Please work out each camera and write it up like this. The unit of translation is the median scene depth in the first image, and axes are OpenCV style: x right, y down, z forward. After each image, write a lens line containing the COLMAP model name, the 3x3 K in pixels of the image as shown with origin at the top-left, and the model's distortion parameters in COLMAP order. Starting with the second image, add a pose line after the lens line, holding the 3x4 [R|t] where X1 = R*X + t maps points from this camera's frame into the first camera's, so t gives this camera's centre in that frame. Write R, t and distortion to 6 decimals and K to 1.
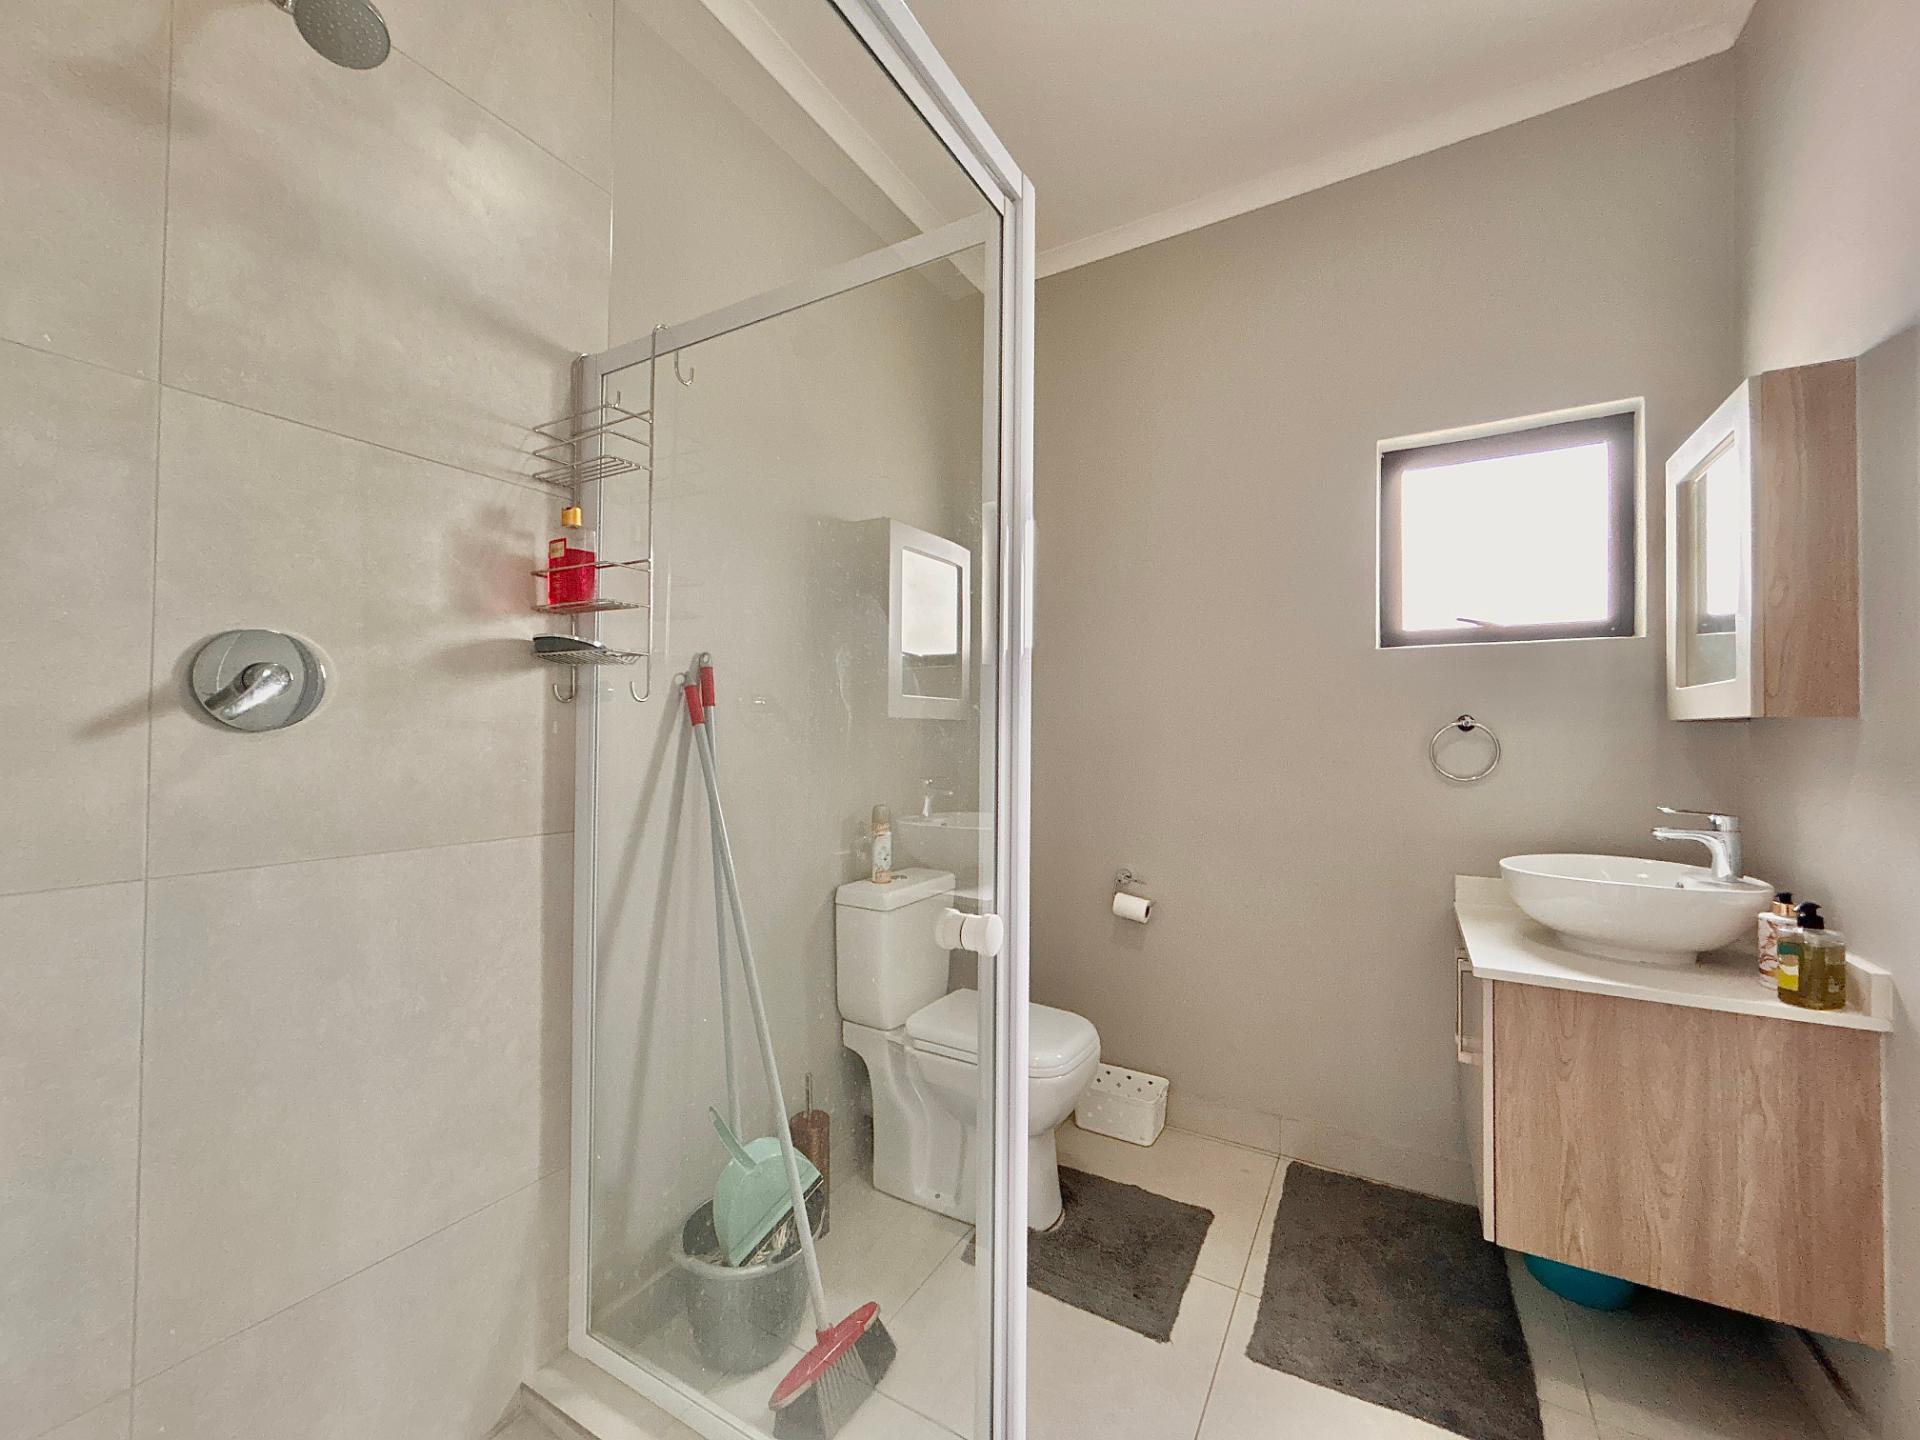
lens RADIAL K [[772.2, 0, 956.7], [0, 772.2, 719.8], [0, 0, 1]] dist [0.003054, -0.001665]
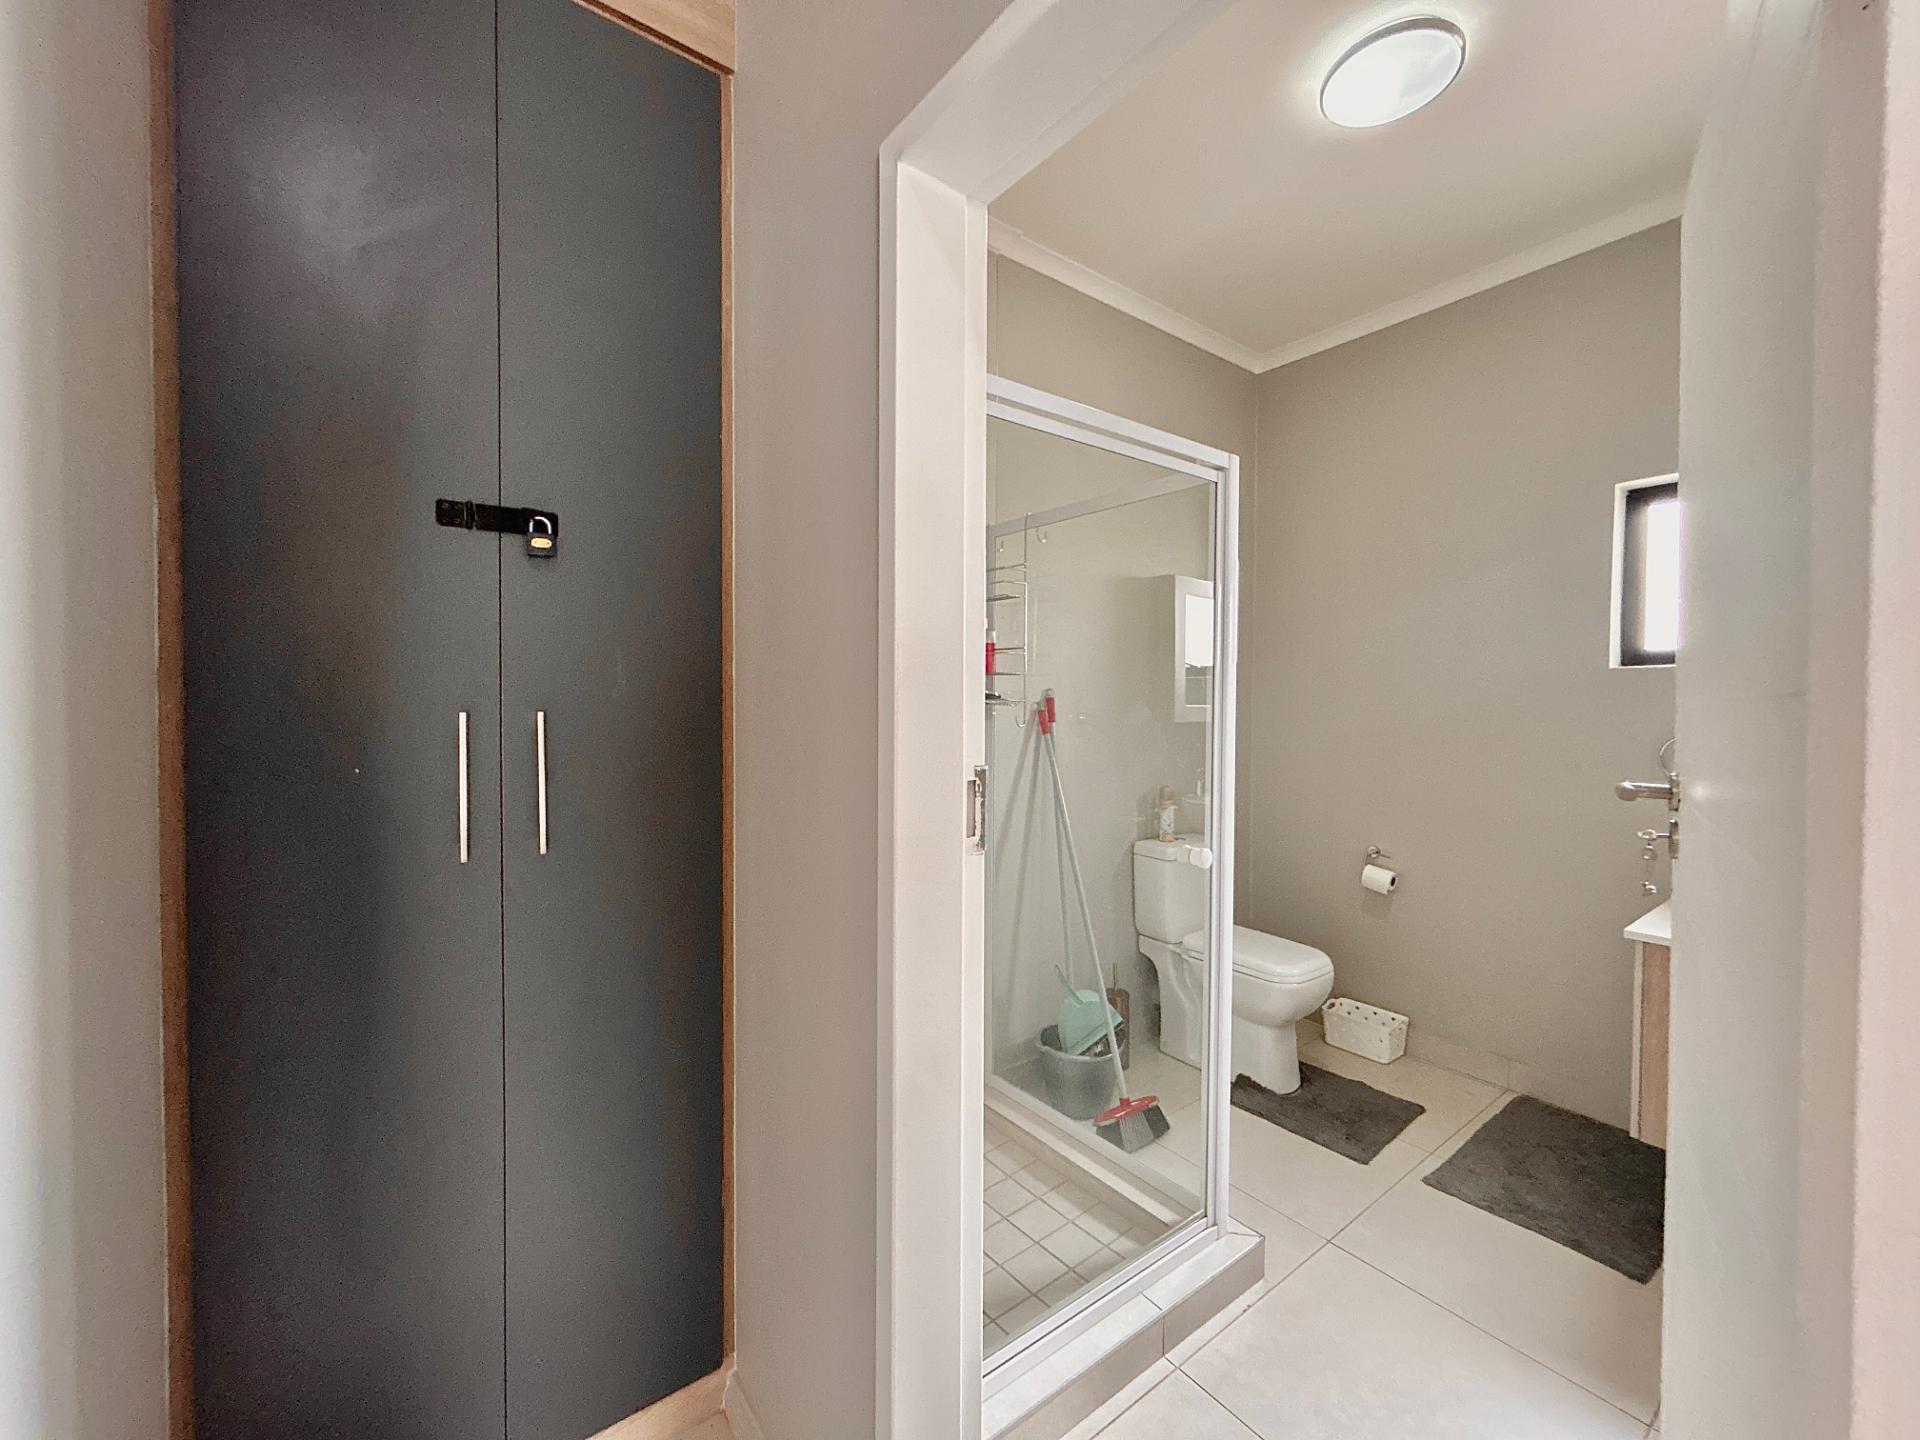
lens RADIAL K [[772.2, 0, 953.0], [0, 772.2, 714.6], [0, 0, 1]] dist [0.003054, -0.001665]
pose [[0.922779, 0.003340, -0.385316, 0.099225], [0.008360, 0.999553, 0.028687, -0.075872], [0.385240, -0.029693, 0.922339, -0.518423]]
